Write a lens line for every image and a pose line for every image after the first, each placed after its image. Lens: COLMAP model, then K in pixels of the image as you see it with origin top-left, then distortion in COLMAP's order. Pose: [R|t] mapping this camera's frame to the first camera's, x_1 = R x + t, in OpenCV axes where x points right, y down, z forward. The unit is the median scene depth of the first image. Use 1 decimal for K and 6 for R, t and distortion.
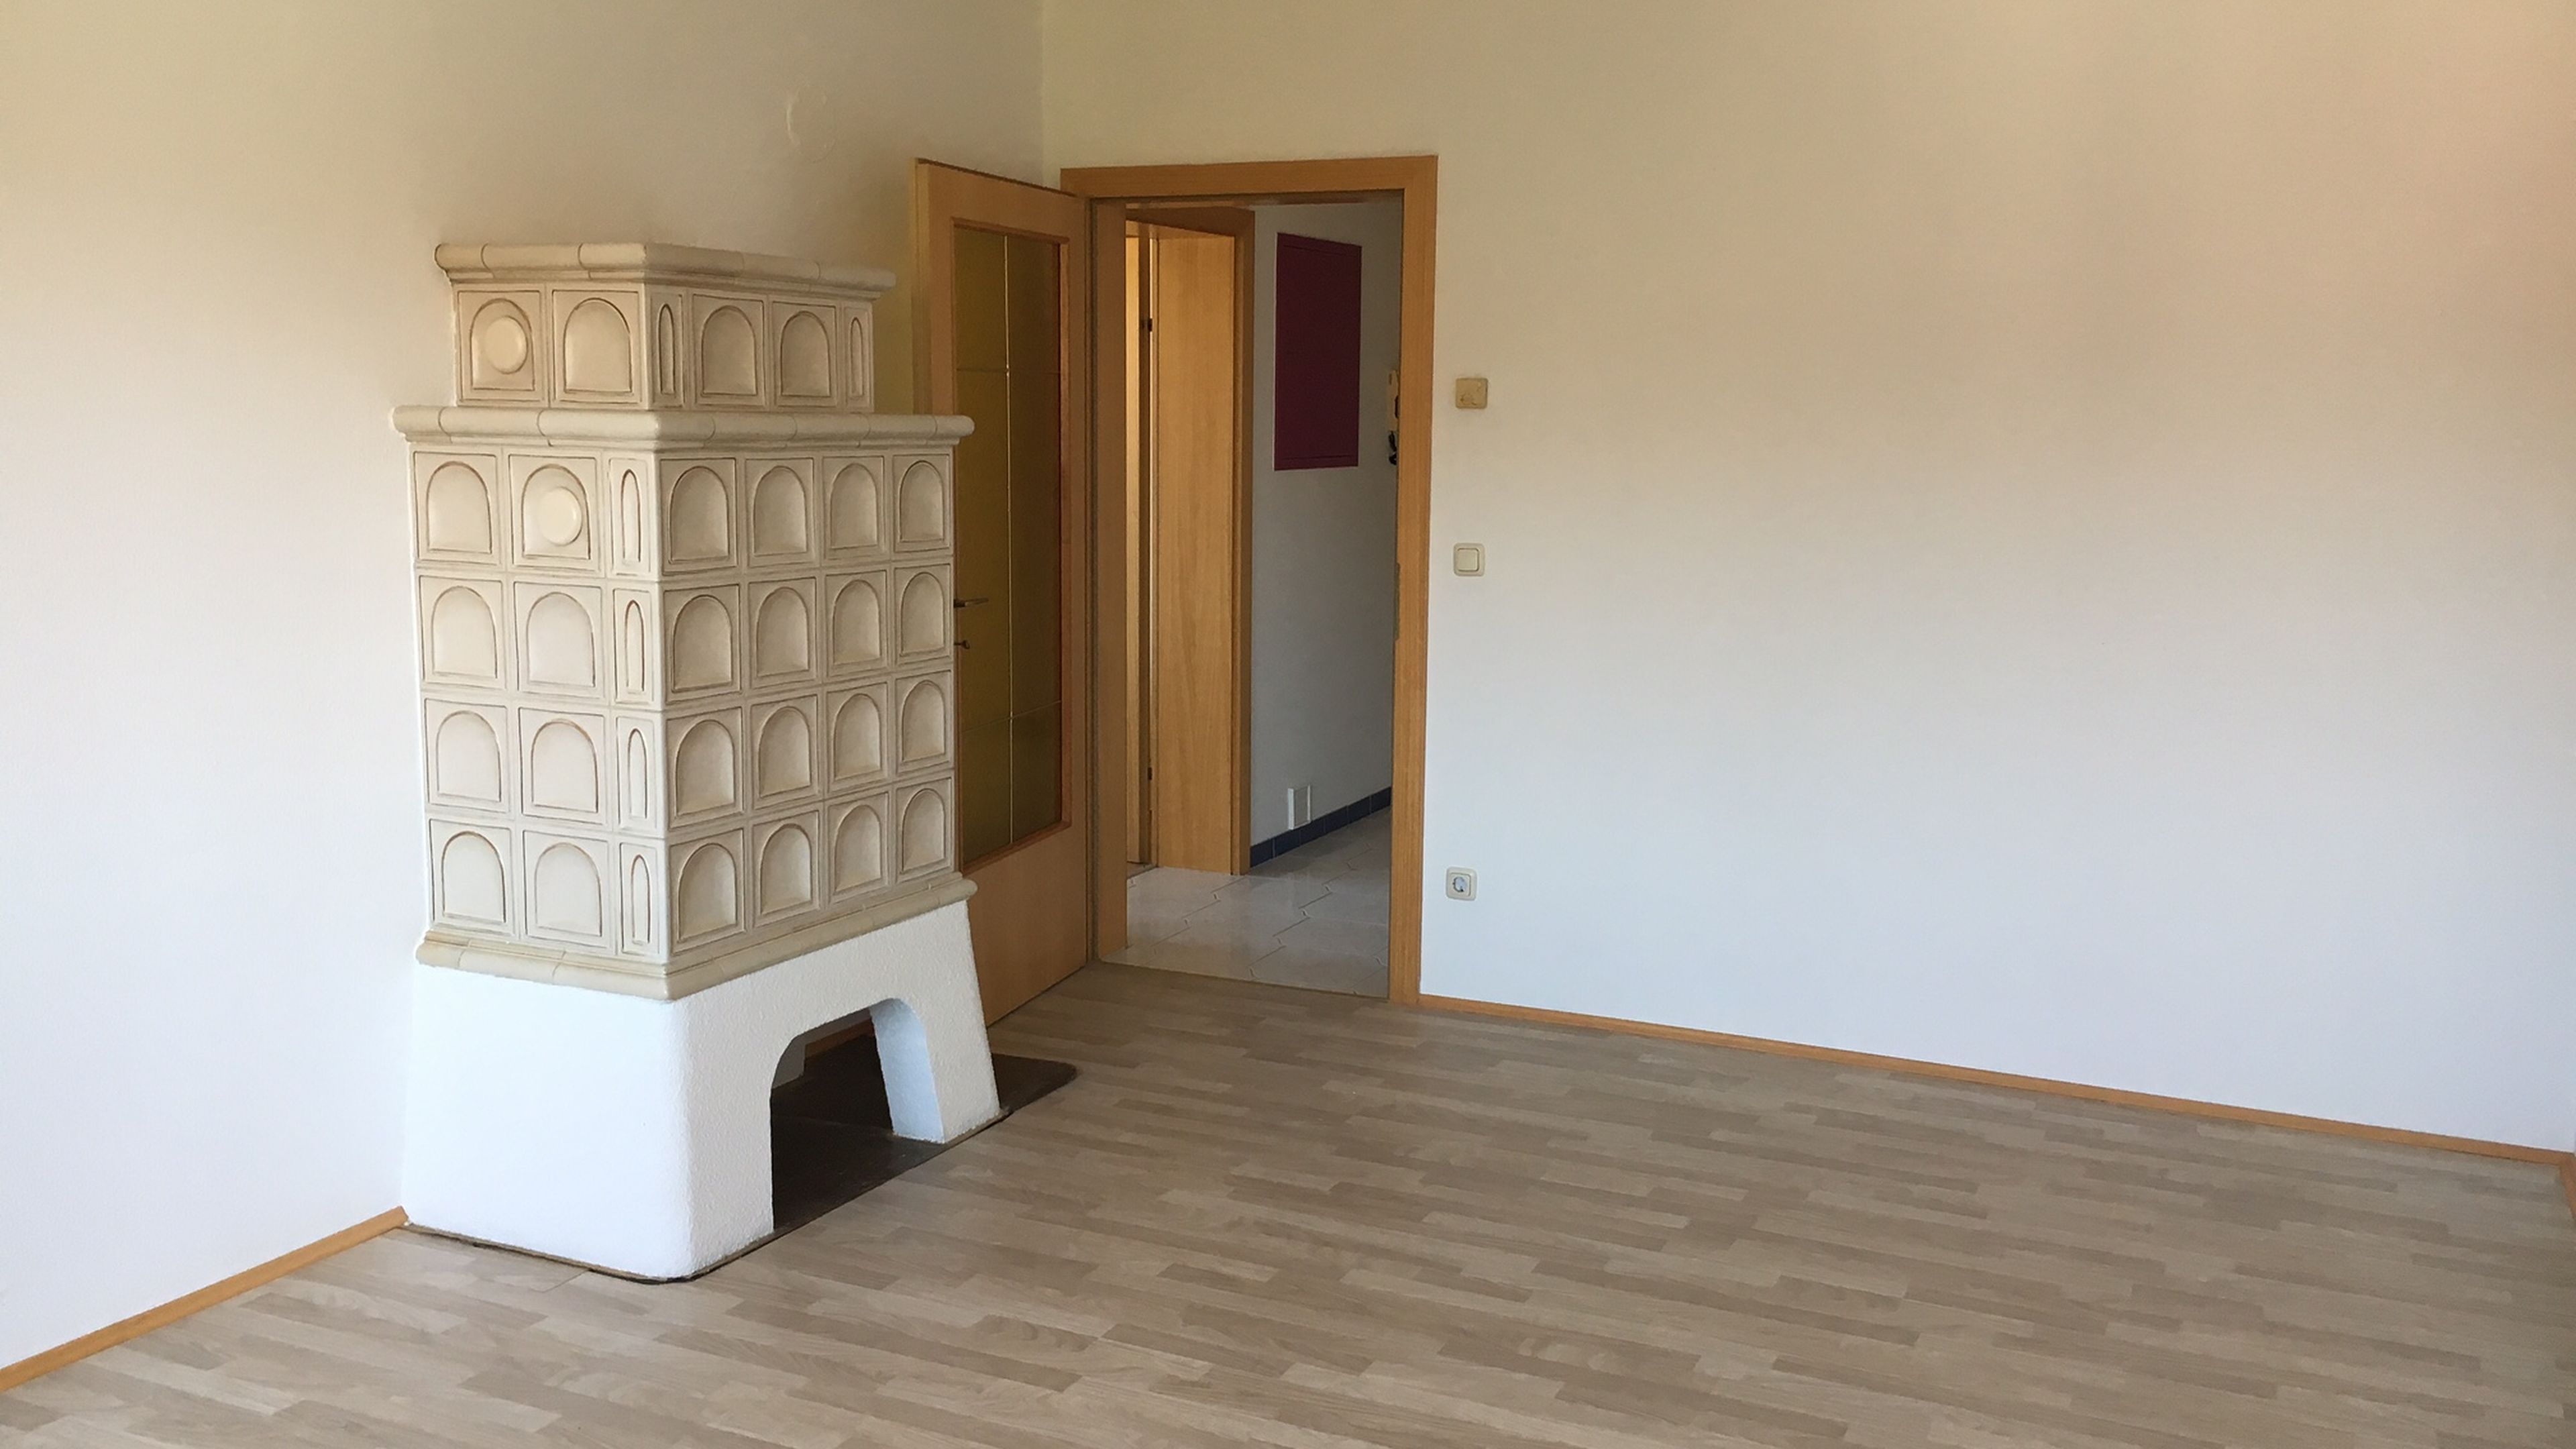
lens RADIAL K [[2165.0, 0, 1278.8], [0, 2165.0, 709.8], [0, 0, 1]] dist [0.036760, -0.008724]
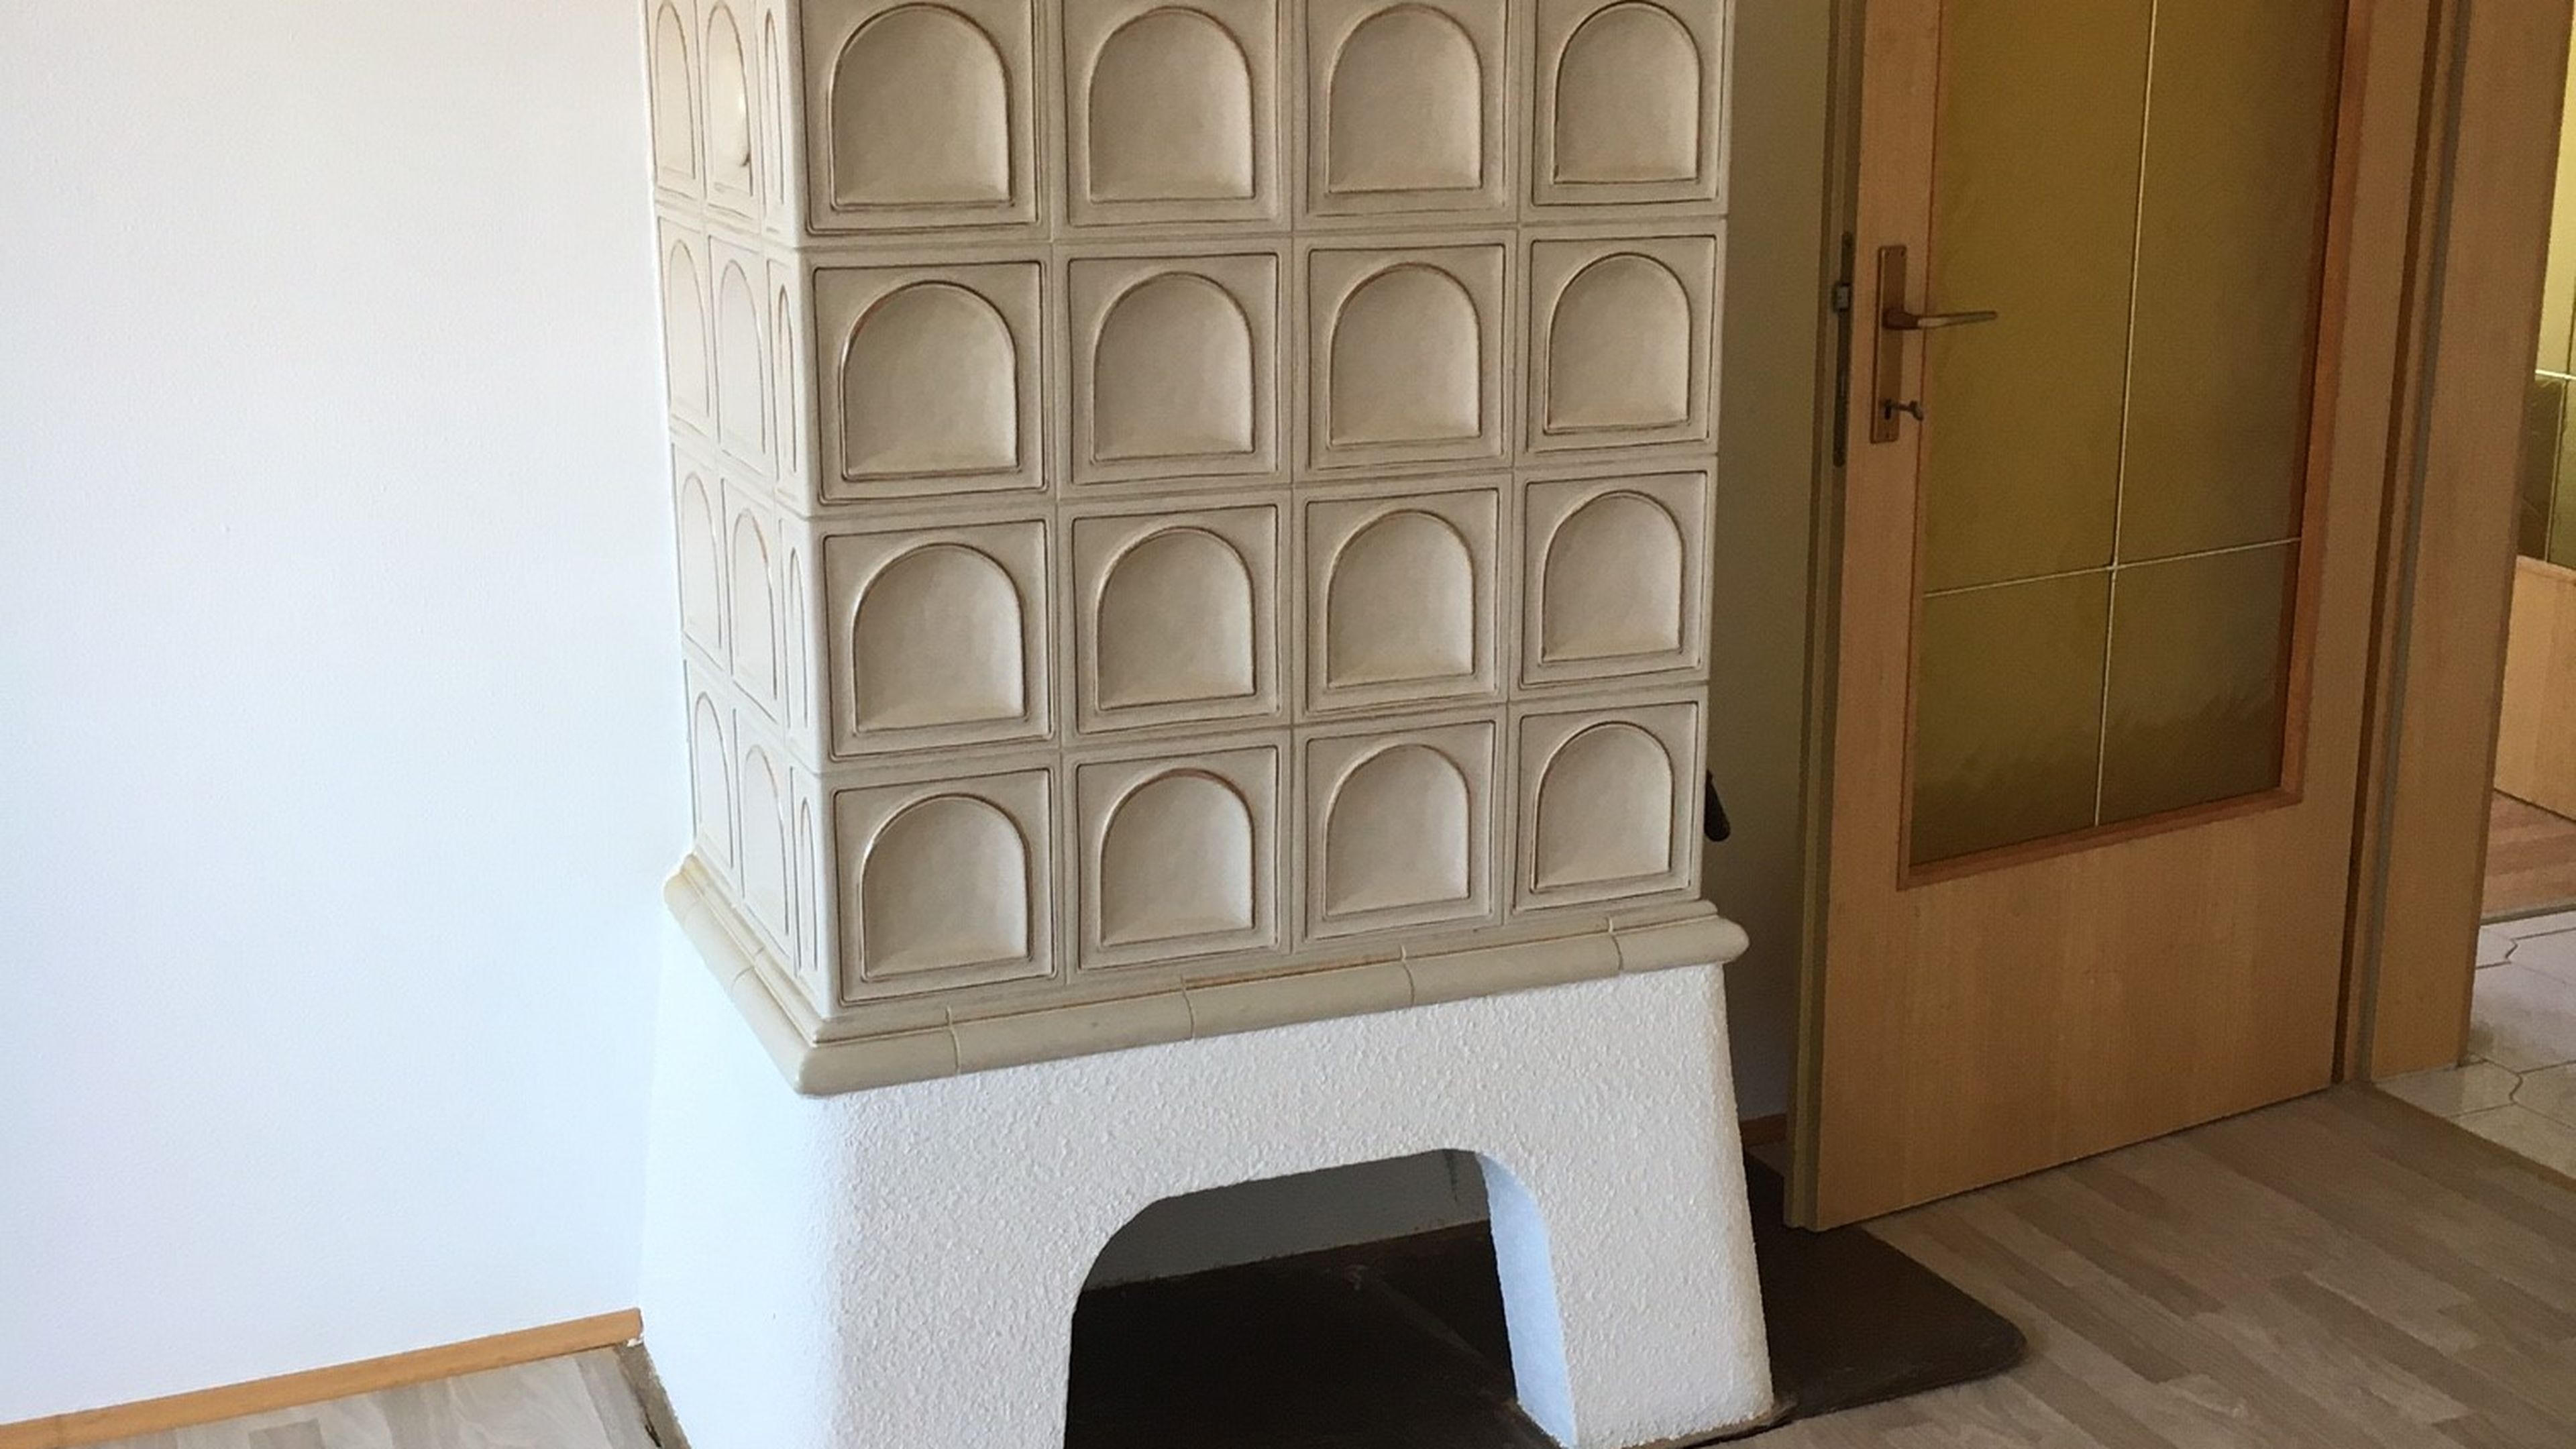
lens RADIAL K [[3087.3, 0, 1297.0], [0, 3087.3, 745.7], [0, 0, 1]] dist [0.072593, 0.000000]
pose [[0.765406, 0.162035, -0.622815, 0.215009], [-0.086102, 0.984867, 0.150414, -0.056616], [0.637762, -0.061502, 0.767774, 0.482724]]
